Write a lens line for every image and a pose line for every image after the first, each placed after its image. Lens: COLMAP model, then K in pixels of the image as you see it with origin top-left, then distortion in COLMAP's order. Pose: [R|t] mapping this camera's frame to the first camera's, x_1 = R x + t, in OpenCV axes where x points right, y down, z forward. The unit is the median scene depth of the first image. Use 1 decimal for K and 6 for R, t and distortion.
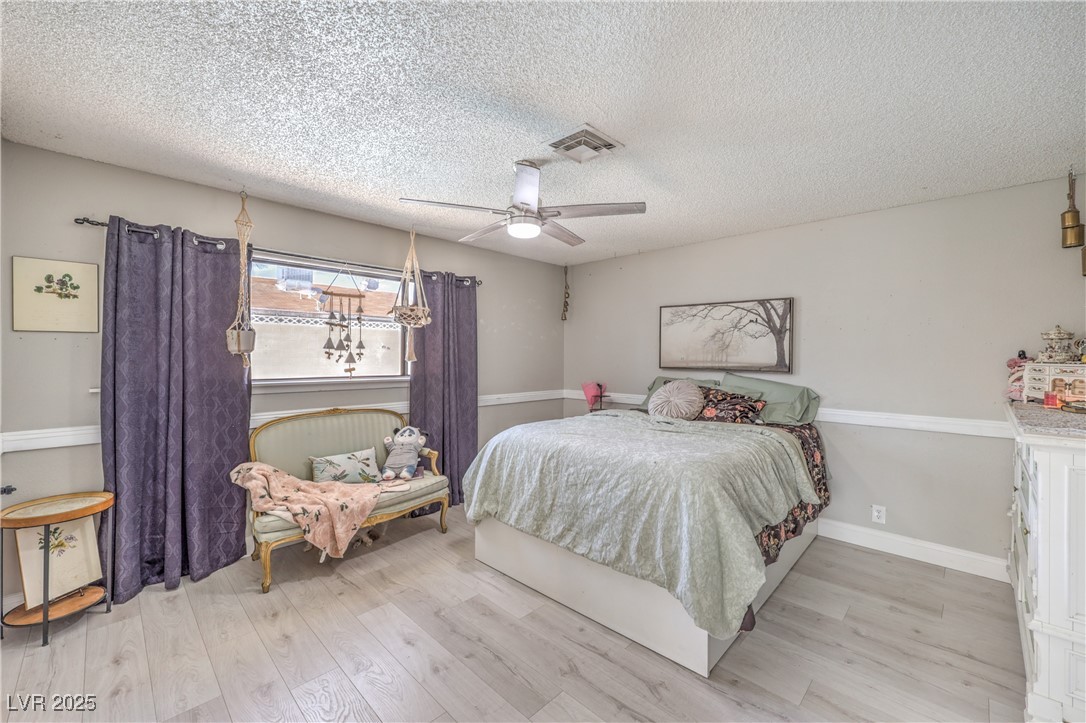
lens RADIAL K [[449.0, 0, 564.9], [0, 449.0, 349.4], [0, 0, 1]] dist [-0.003095, -0.000136]
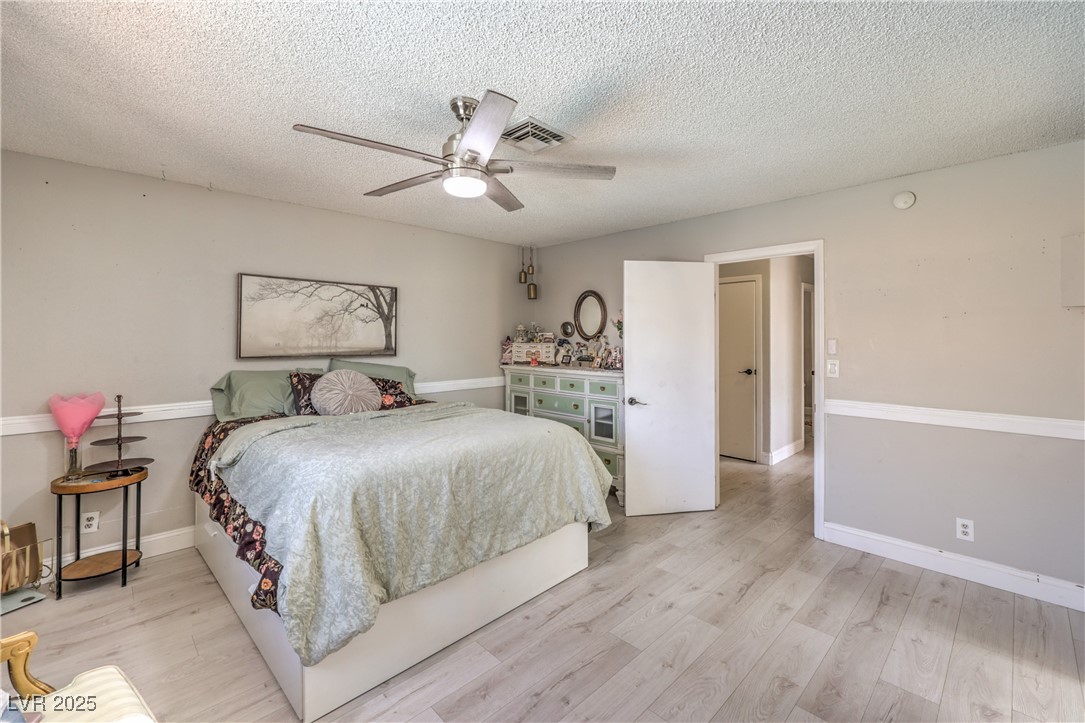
lens RADIAL K [[477.8, 0, 540.4], [0, 477.8, 330.5], [0, 0, 1]] dist [-0.001232, -0.000045]
pose [[0.018545, 0.005910, 0.999811, -0.662174], [-0.014756, 0.999875, -0.005637, -0.007788], [-0.999719, -0.014648, 0.018630, 0.613674]]
